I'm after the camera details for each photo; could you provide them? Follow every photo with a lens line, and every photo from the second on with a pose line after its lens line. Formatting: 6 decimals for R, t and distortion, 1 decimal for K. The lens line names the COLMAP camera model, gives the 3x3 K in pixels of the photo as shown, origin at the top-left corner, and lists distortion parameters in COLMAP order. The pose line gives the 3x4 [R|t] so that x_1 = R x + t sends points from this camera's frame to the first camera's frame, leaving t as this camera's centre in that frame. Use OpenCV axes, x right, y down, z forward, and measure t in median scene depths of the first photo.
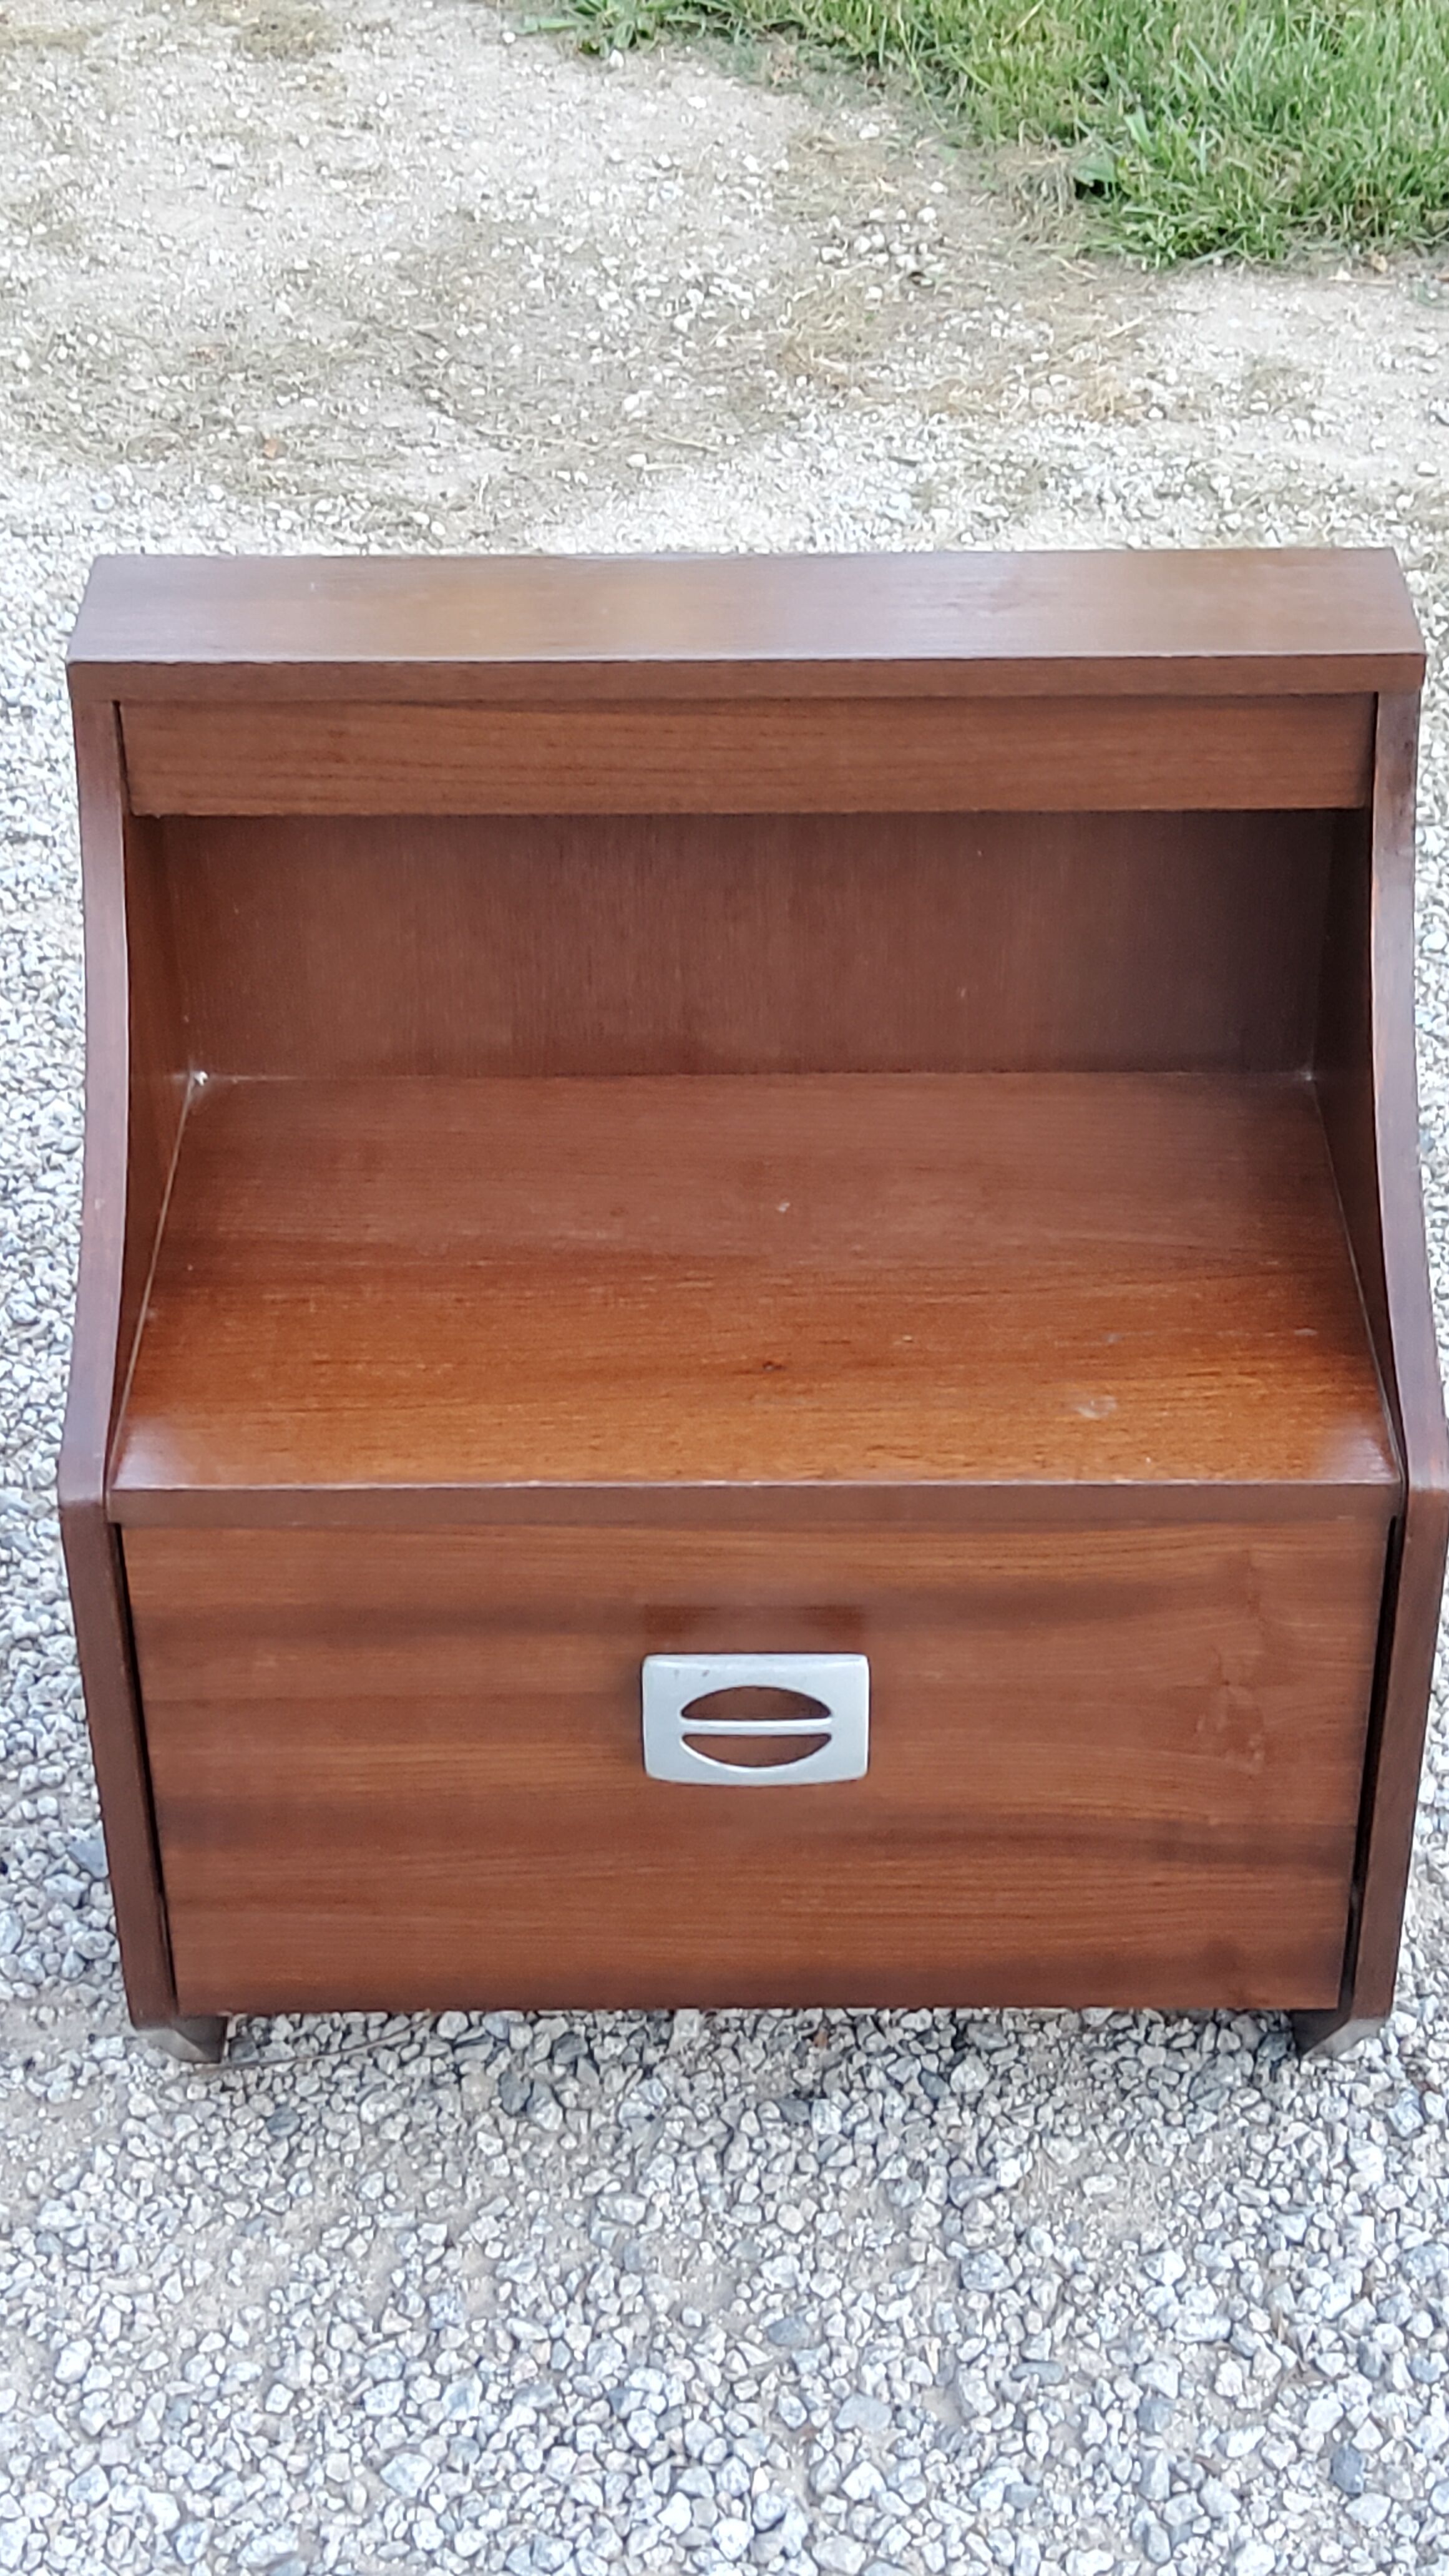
lens RADIAL K [[3824.6, 0, 729.4], [0, 3824.6, 1267.4], [0, 0, 1]] dist [0.110333, 0.000000]
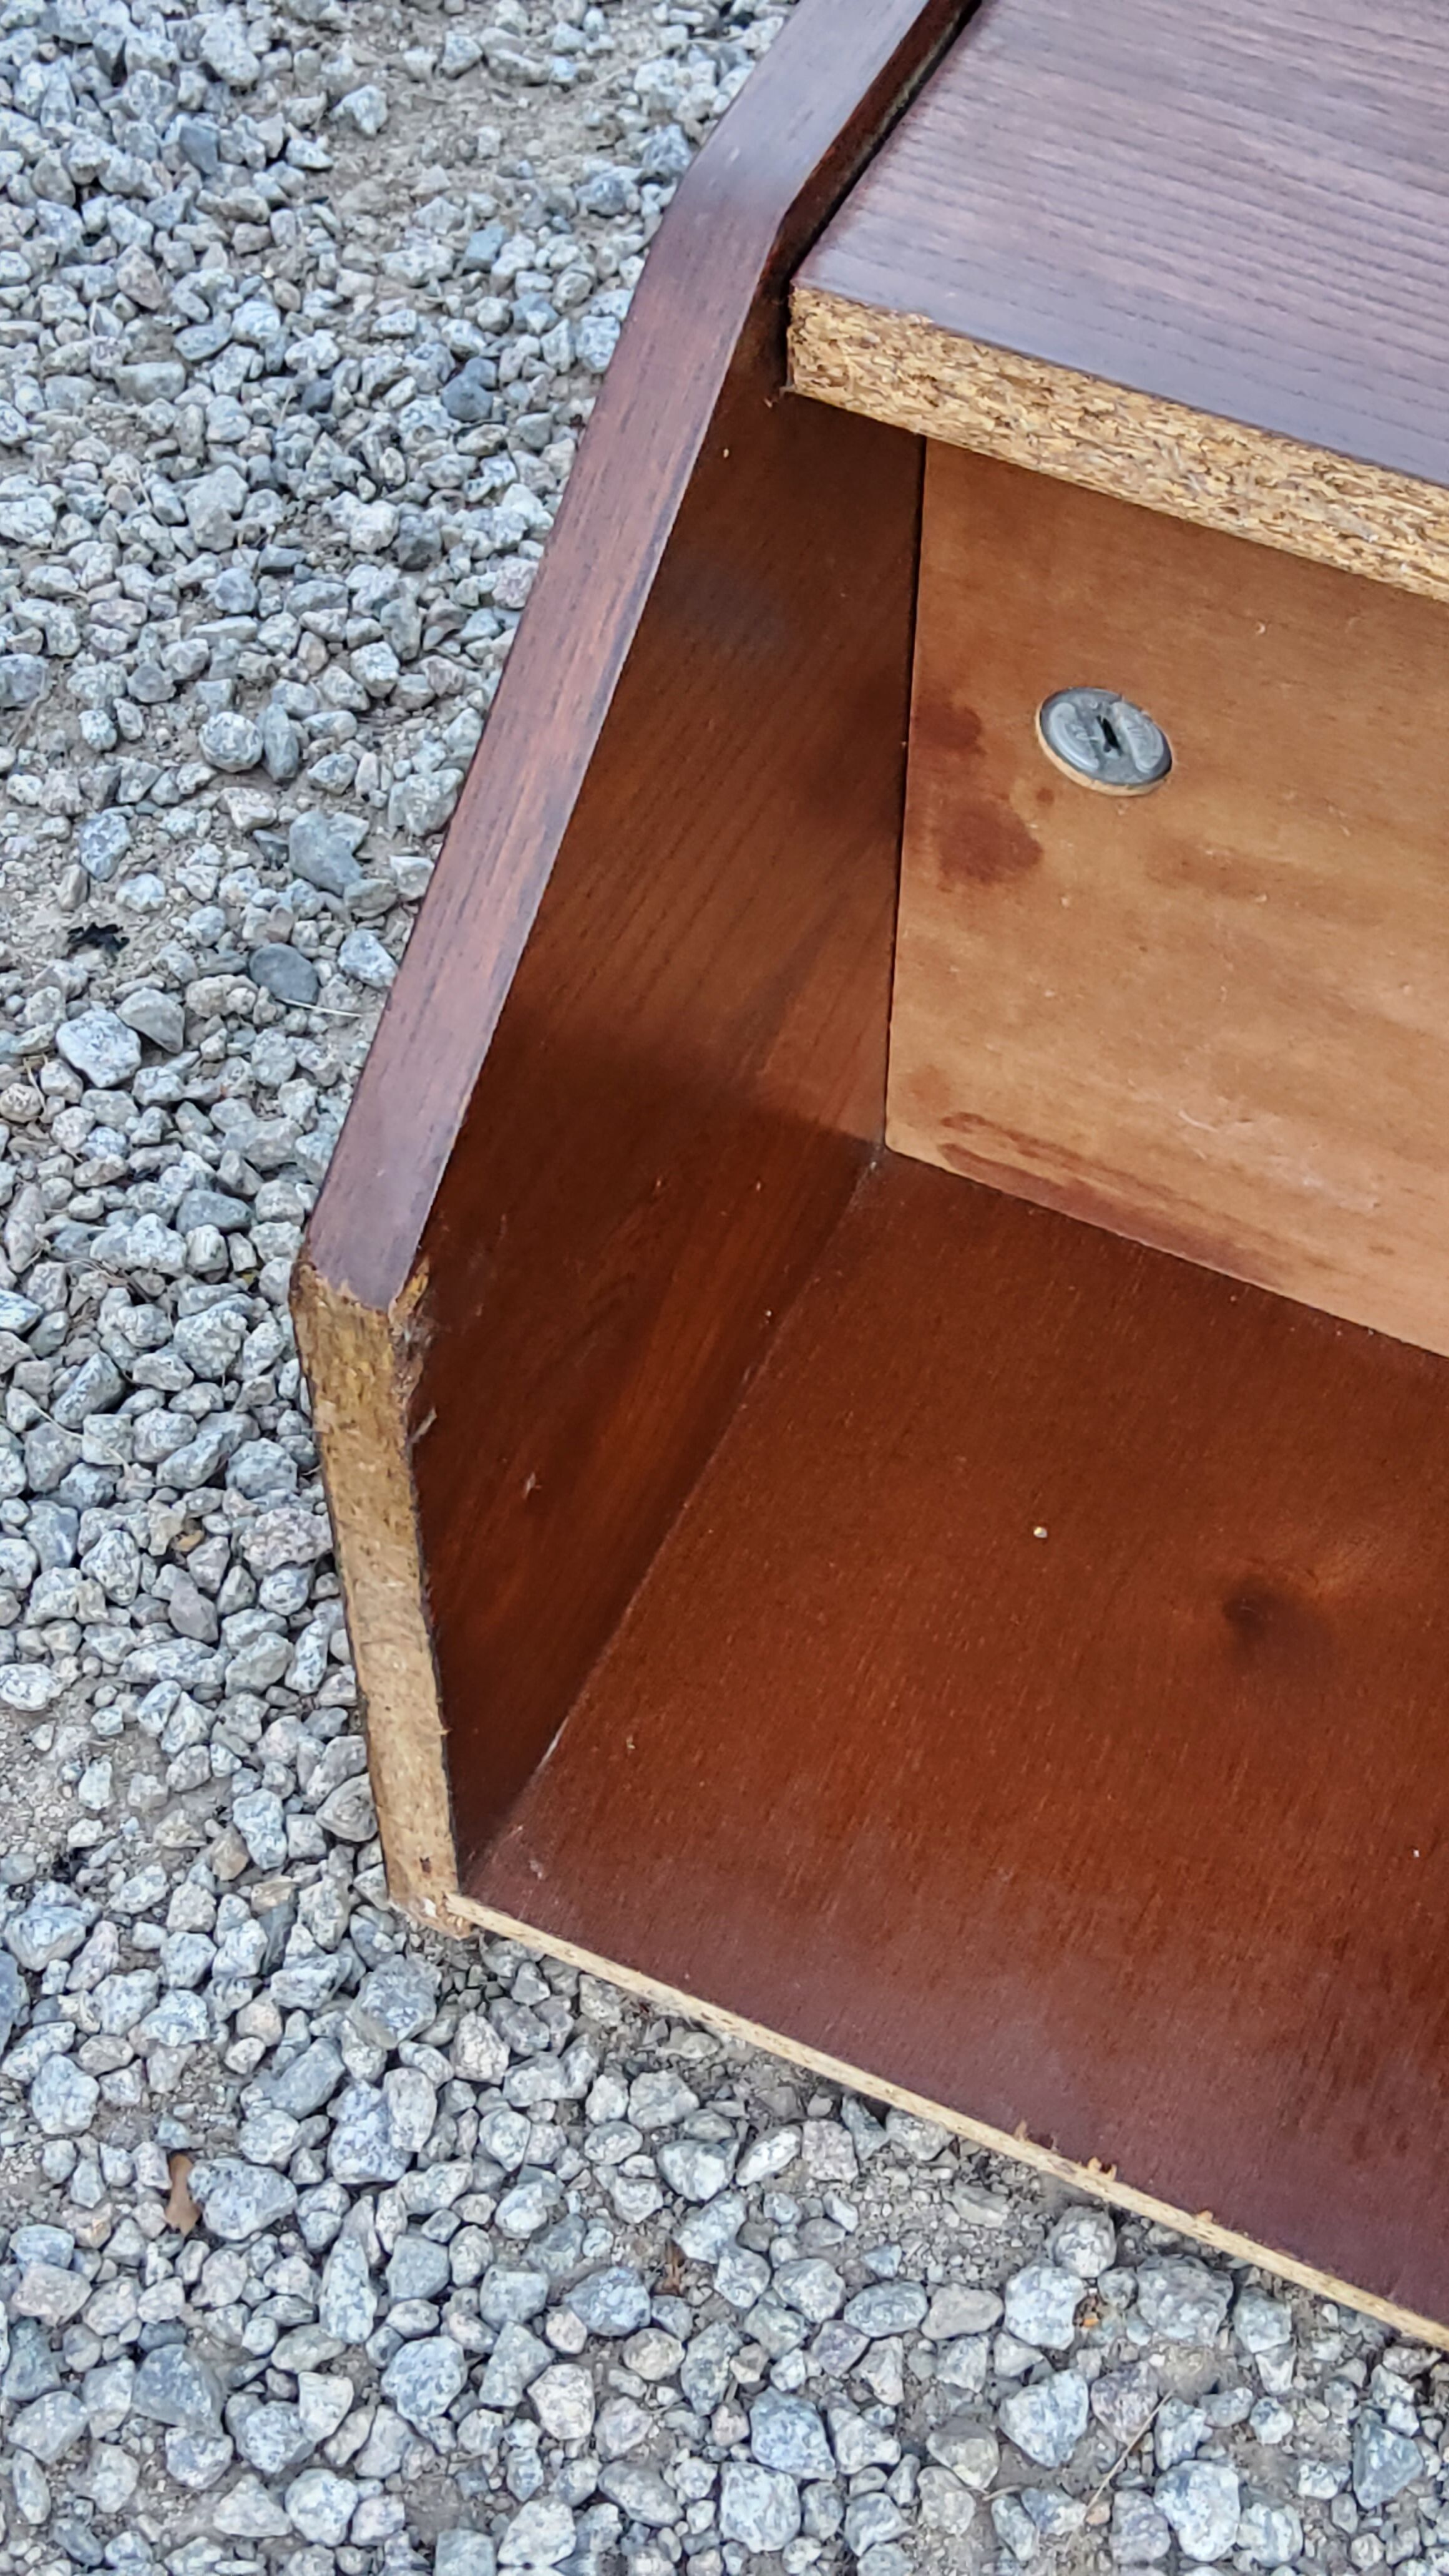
lens RADIAL K [[3824.6, 0, 762.9], [0, 3824.6, 1240.5], [0, 0, 1]] dist [0.110333, 0.000000]
pose [[0.894739, 0.362458, -0.260896, -0.020212], [-0.243105, 0.885357, 0.396287, -0.102725], [0.374623, -0.291148, 0.880279, 0.788127]]
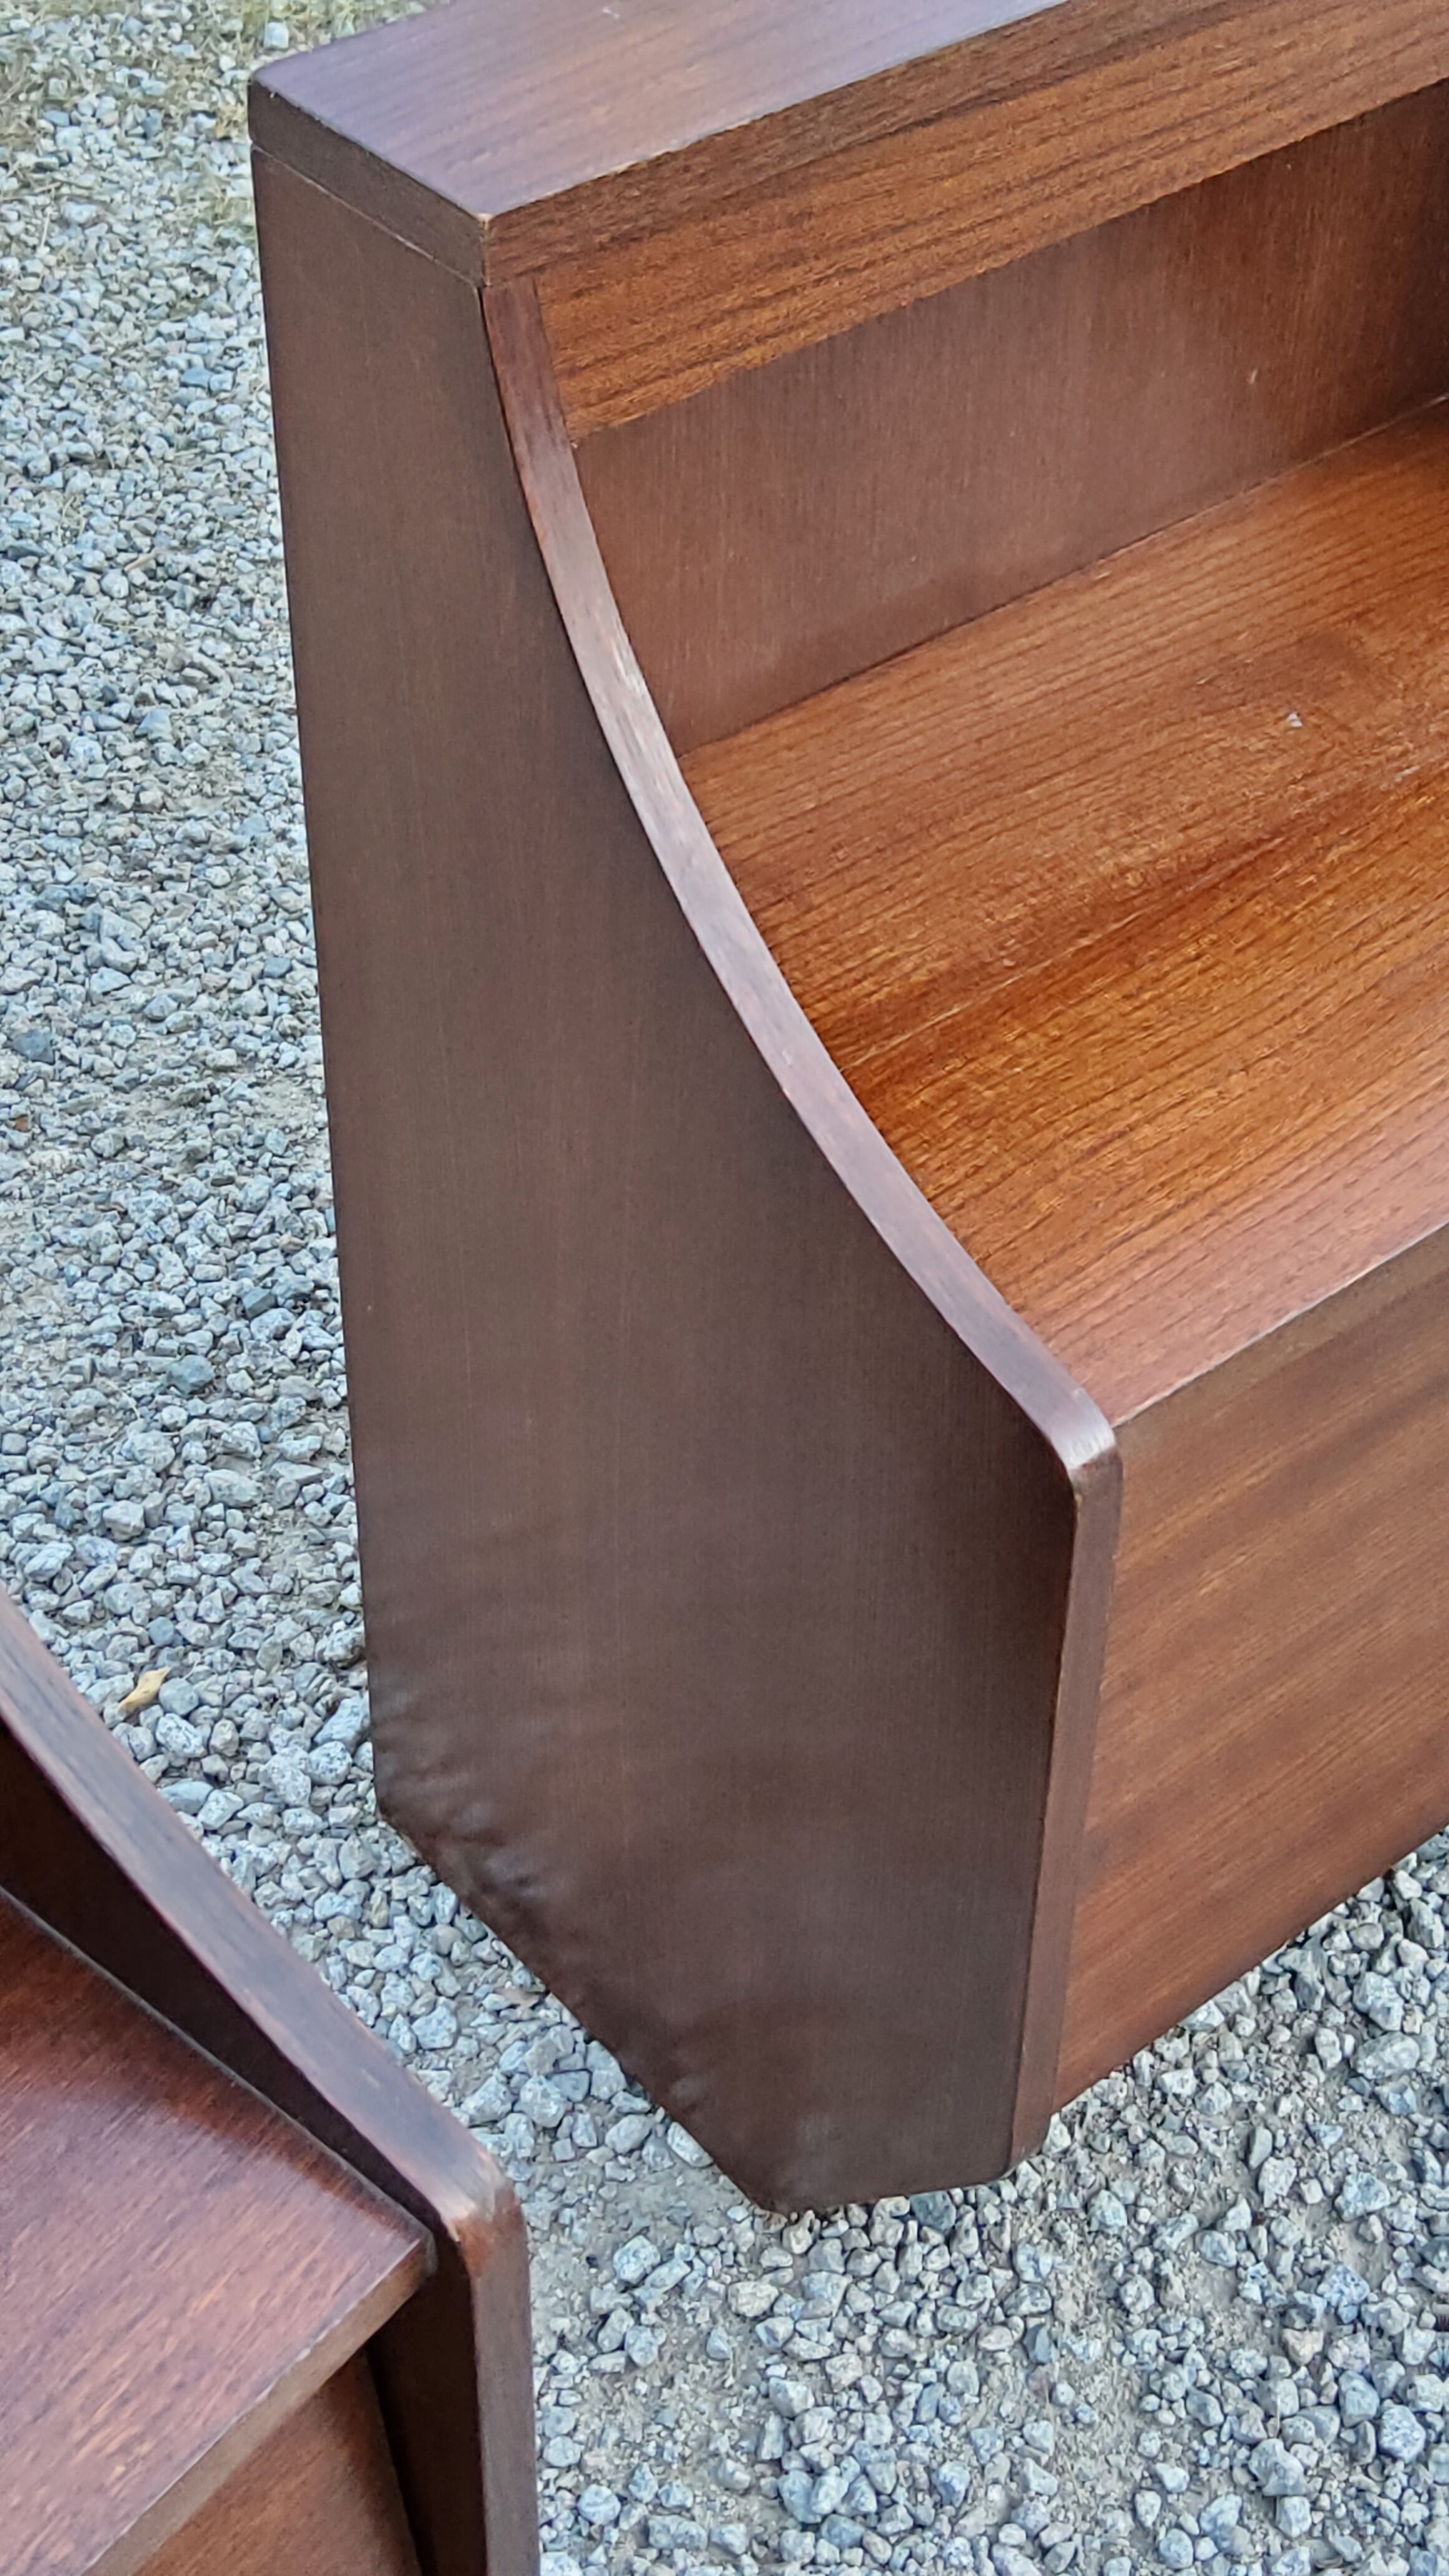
lens RADIAL K [[3824.6, 0, 730.3], [0, 3824.6, 1281.6], [0, 0, 1]] dist [0.110333, 0.000000]
pose [[0.762798, -0.418881, 0.492624, -0.443102], [0.358508, 0.907973, 0.216927, -0.109122], [-0.538156, 0.011138, 0.842772, 0.427264]]
